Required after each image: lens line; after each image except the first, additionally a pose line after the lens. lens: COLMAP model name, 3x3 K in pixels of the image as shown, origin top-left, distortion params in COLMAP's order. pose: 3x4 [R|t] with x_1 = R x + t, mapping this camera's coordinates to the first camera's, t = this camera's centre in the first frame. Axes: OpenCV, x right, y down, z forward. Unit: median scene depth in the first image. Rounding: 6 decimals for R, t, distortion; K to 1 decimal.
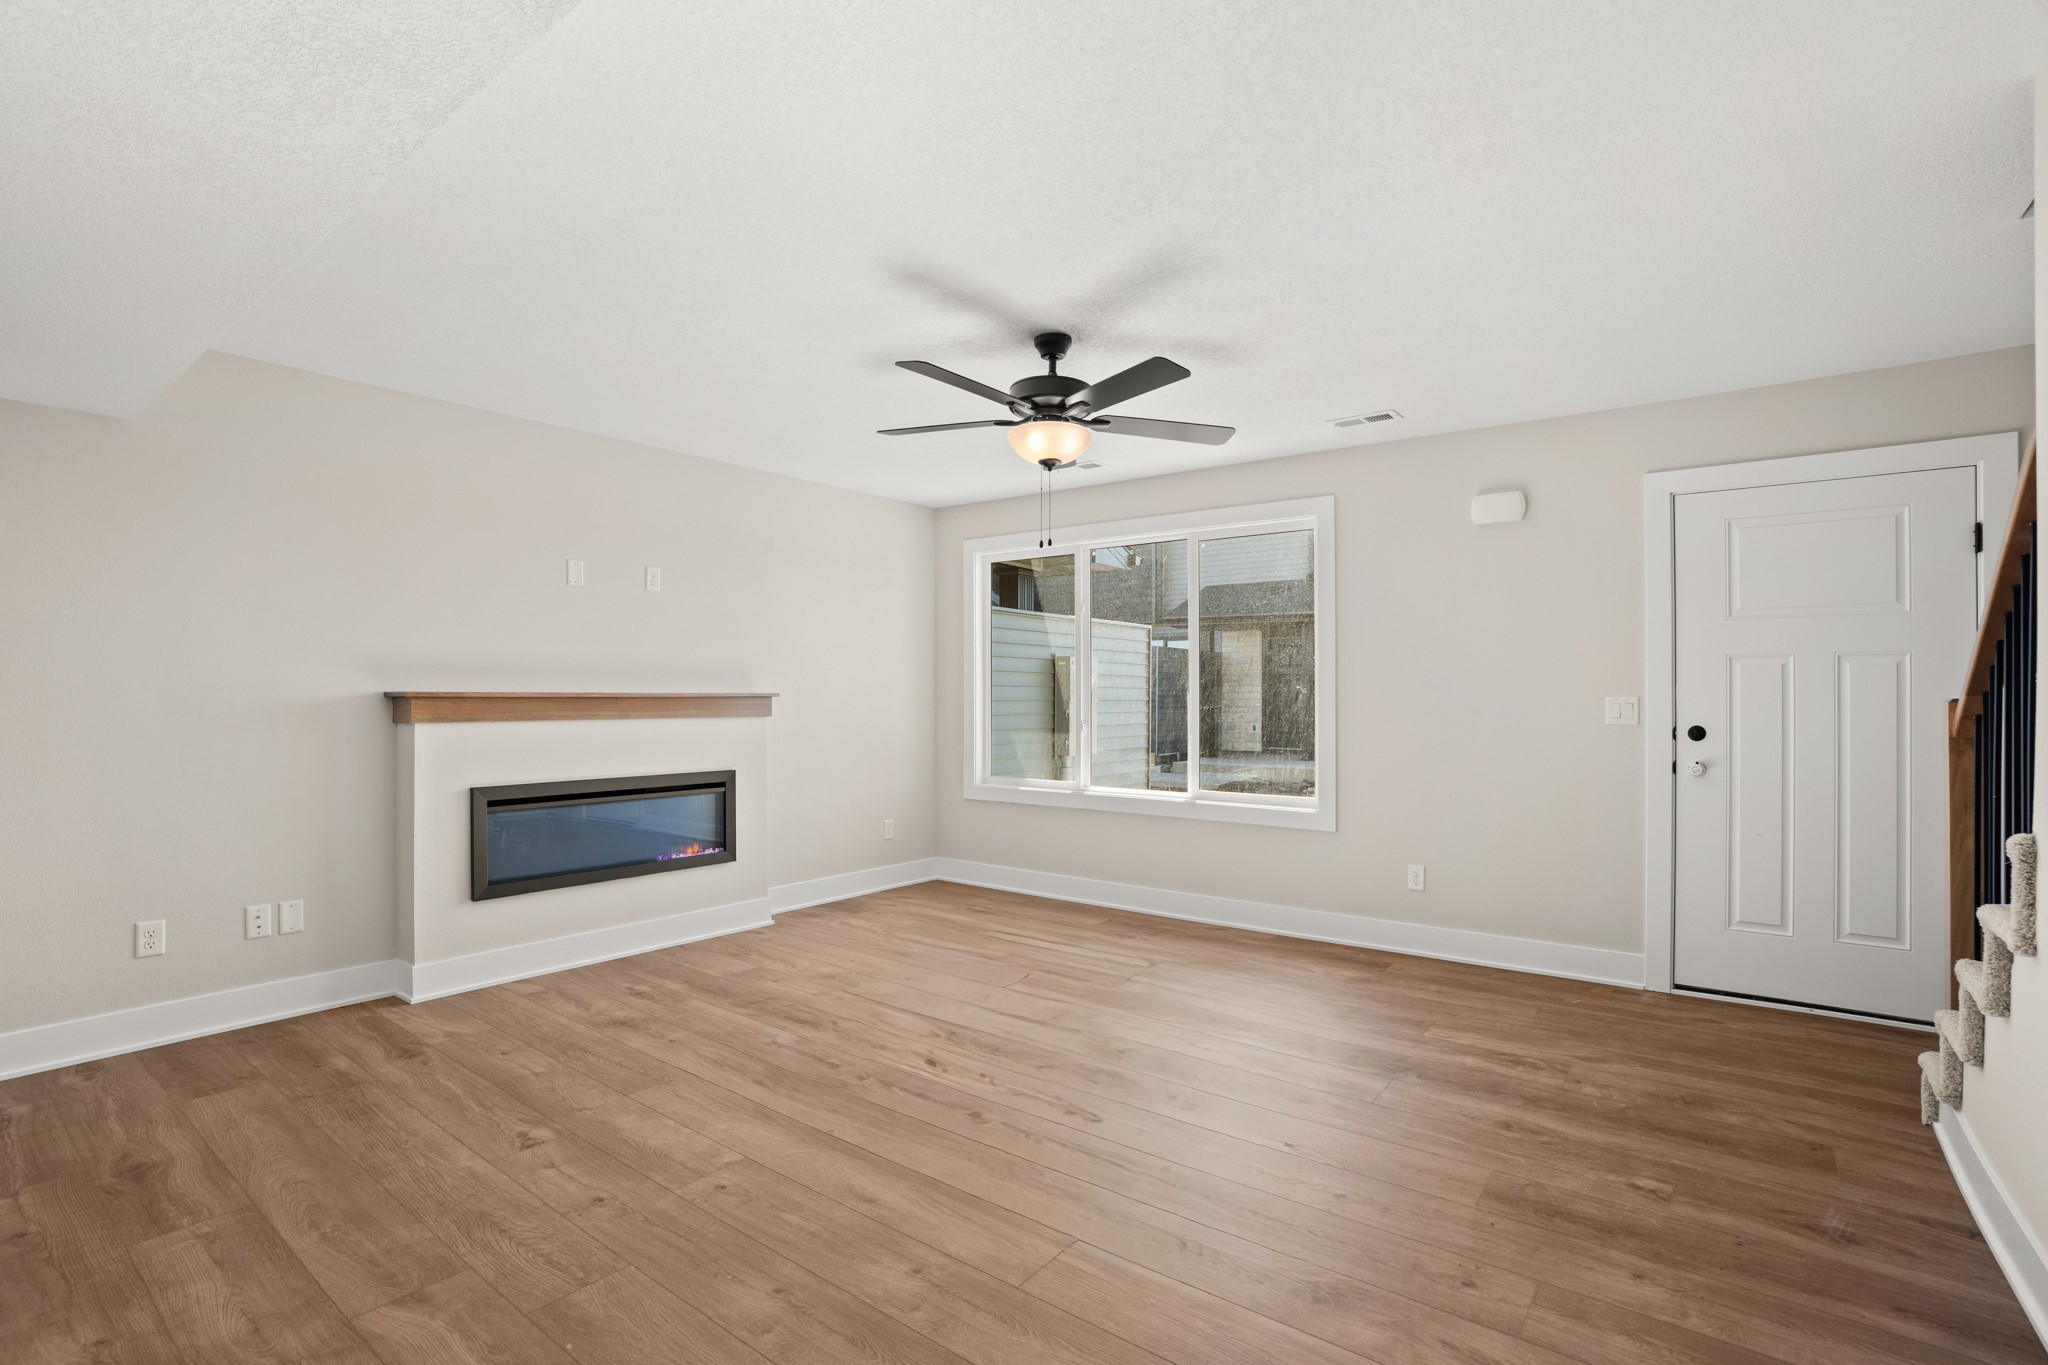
lens RADIAL K [[955.7, 0, 1018.9], [0, 955.7, 698.7], [0, 0, 1]] dist [-0.060621, 0.019339]
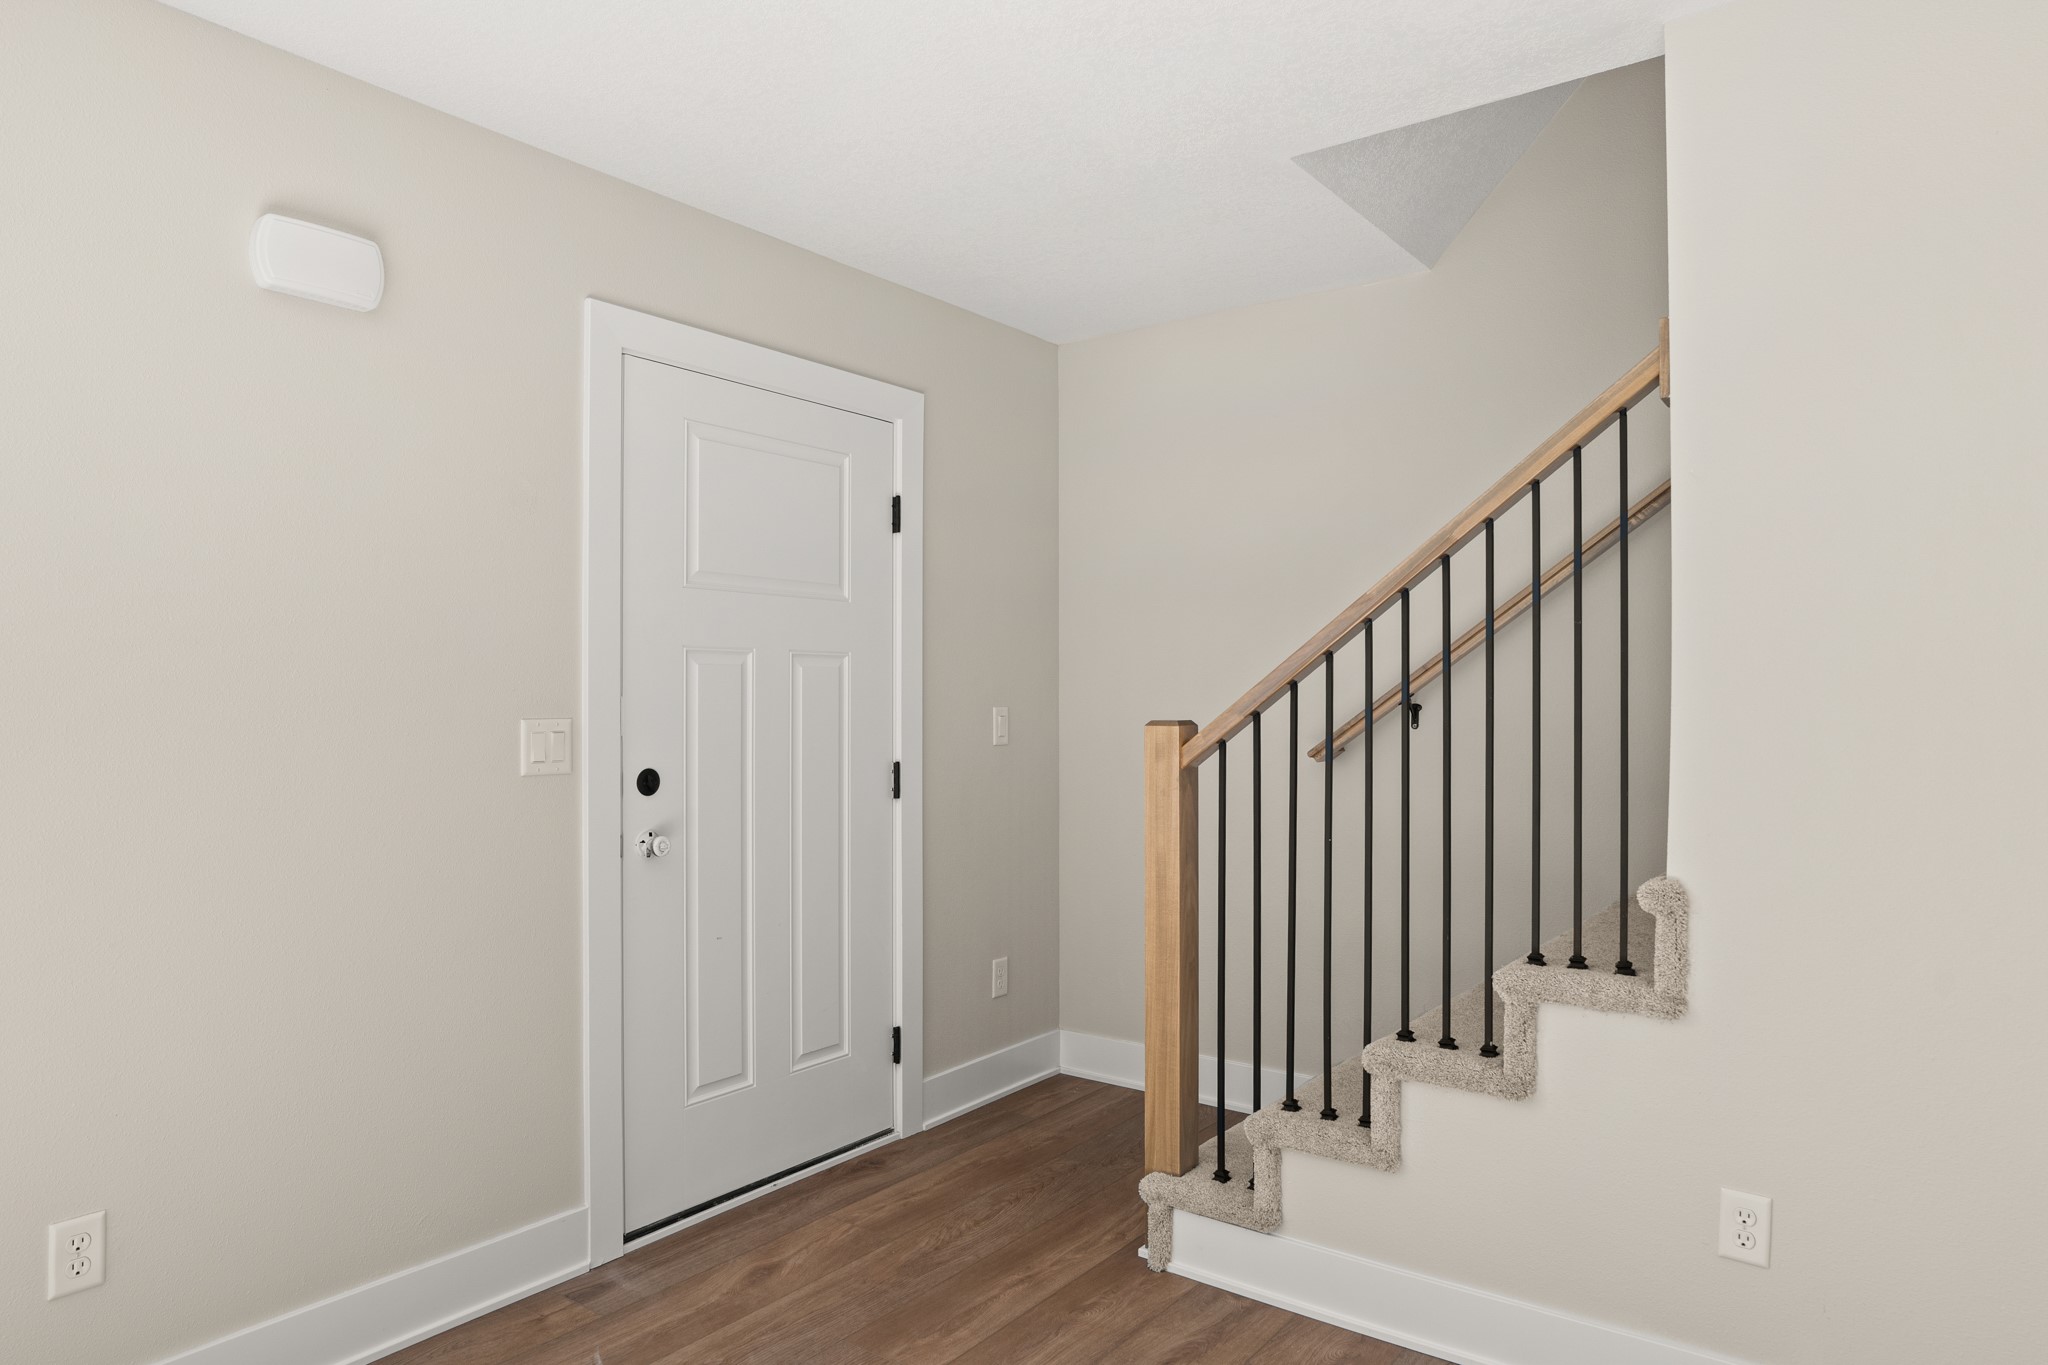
lens RADIAL K [[1244.0, 0, 1024.4], [0, 1244.0, 693.0], [0, 0, 1]] dist [-0.004099, -0.001335]
pose [[-0.010672, 0.004632, 0.999932, -0.041668], [0.003343, 0.999984, -0.004597, -0.013157], [-0.999937, 0.003293, -0.010687, 0.817813]]
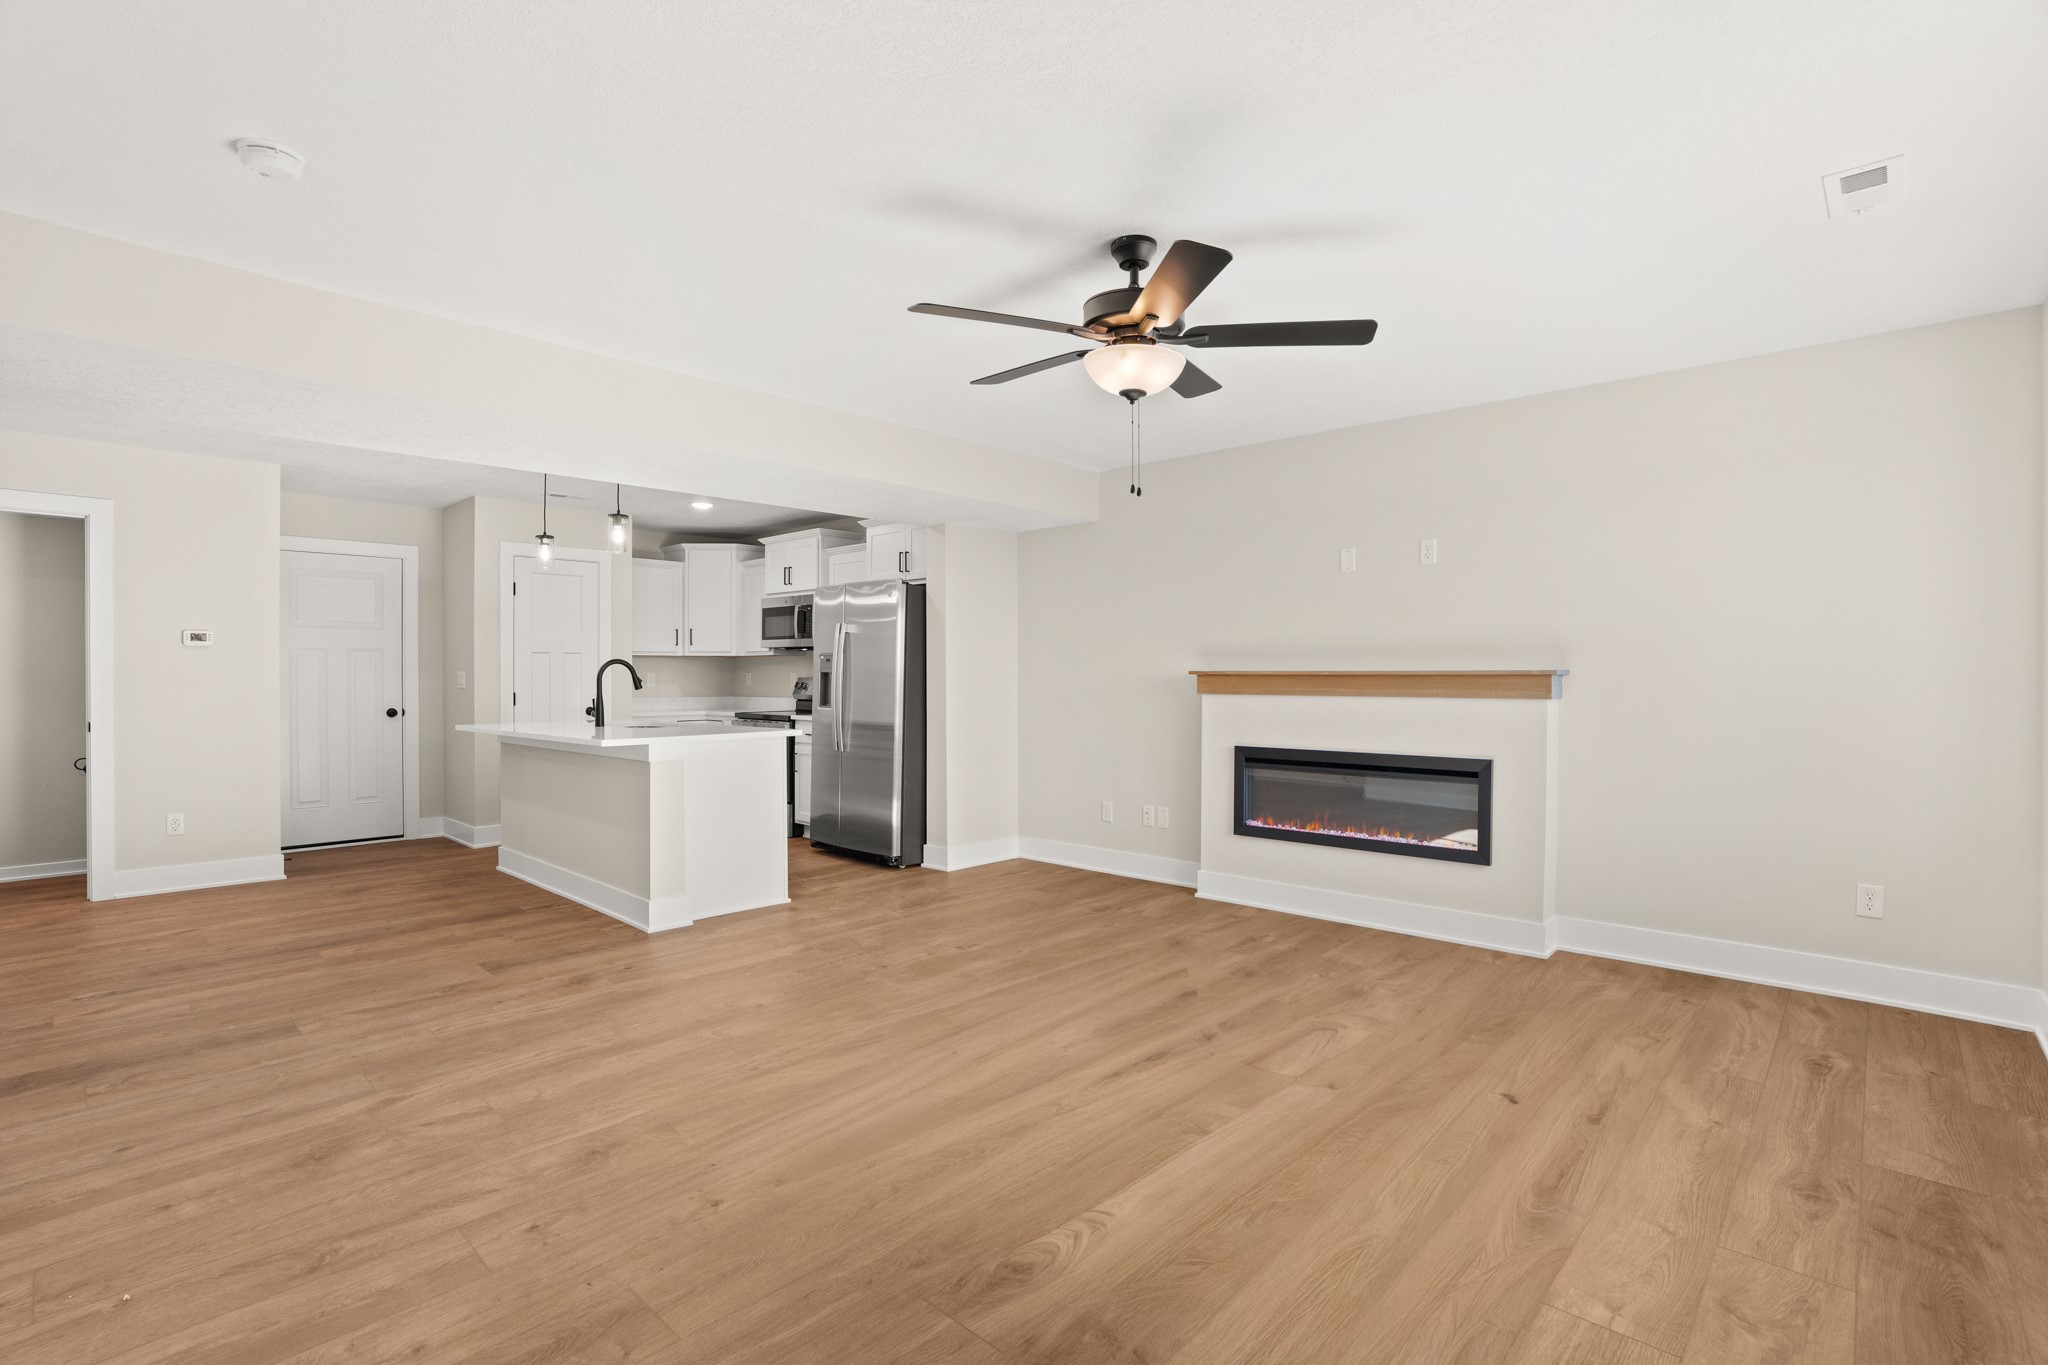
lens RADIAL K [[955.7, 0, 1013.8], [0, 955.7, 680.3], [0, 0, 1]] dist [-0.060621, 0.019339]
pose [[-0.108119, 0.002902, -0.994134, 0.770889], [-0.002457, 0.999992, 0.003187, 0.002228], [0.994135, 0.002788, -0.108111, 0.867118]]
